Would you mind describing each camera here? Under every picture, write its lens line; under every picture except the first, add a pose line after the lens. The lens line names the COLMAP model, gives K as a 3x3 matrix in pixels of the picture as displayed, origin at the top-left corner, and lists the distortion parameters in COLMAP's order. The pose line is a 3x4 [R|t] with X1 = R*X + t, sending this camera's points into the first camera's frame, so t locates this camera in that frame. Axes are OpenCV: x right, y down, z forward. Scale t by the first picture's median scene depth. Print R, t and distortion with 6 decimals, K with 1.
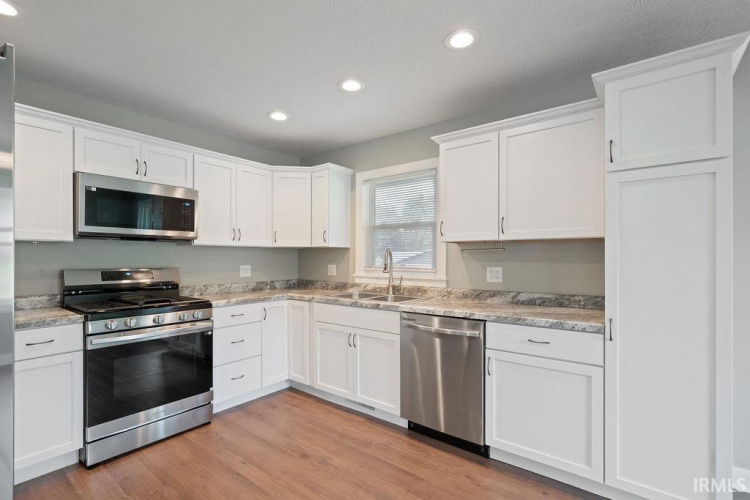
lens RADIAL K [[347.7, 0, 379.1], [0, 347.7, 257.7], [0, 0, 1]] dist [0.000119, -0.000014]
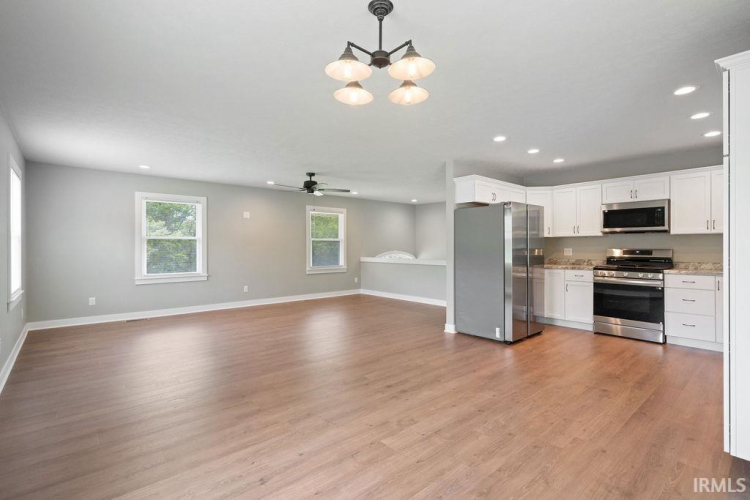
lens RADIAL K [[350.2, 0, 369.6], [0, 350.2, 248.9], [0, 0, 1]] dist [0.001224, 0.000180]
pose [[-0.204588, 0.004594, -0.978837, 1.248160], [0.002053, 0.999989, 0.004264, 0.019512], [0.978846, -0.001137, -0.204595, 0.002126]]
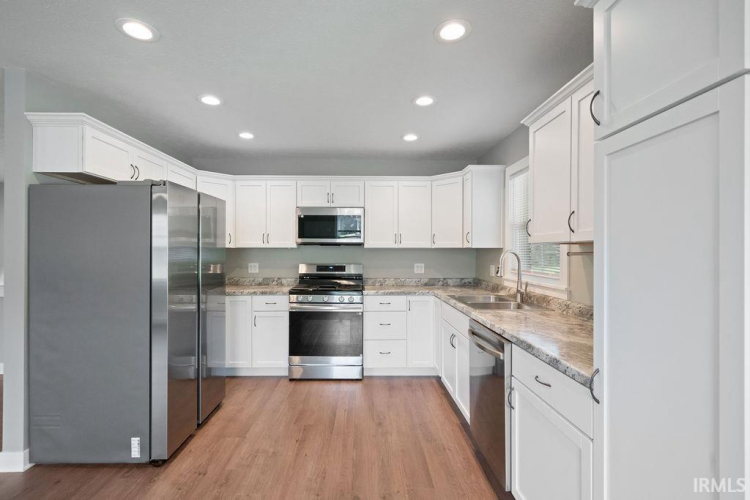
lens RADIAL K [[350.2, 0, 369.6], [0, 350.2, 248.9], [0, 0, 1]] dist [0.001224, 0.000180]
pose [[0.623944, -0.003962, -0.781459, 0.536732], [-0.002279, 0.999974, -0.006890, -0.023008], [0.781466, 0.006080, 0.623919, 0.156214]]
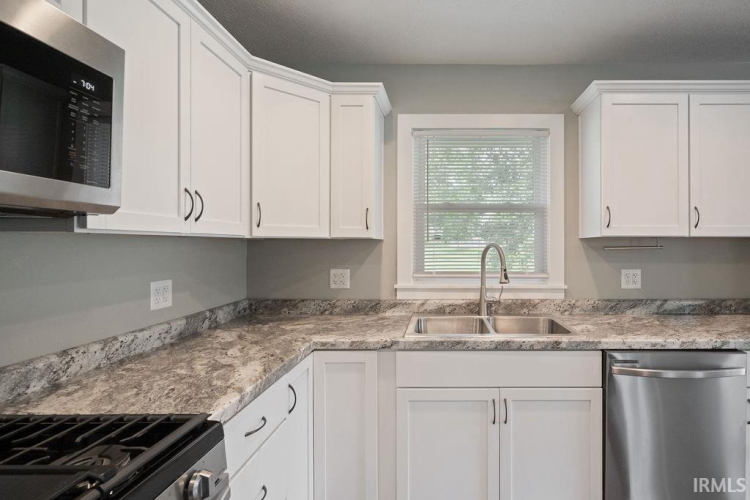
lens RADIAL K [[367.4, 0, 440.8], [0, 367.4, 246.8], [0, 0, 1]] dist [0.001703, 0.000117]
pose [[0.795906, -0.002442, 0.605415, -0.470620], [-0.001382, 0.999982, 0.005850, -0.025830], [-0.605418, -0.005493, 0.795889, 0.556354]]
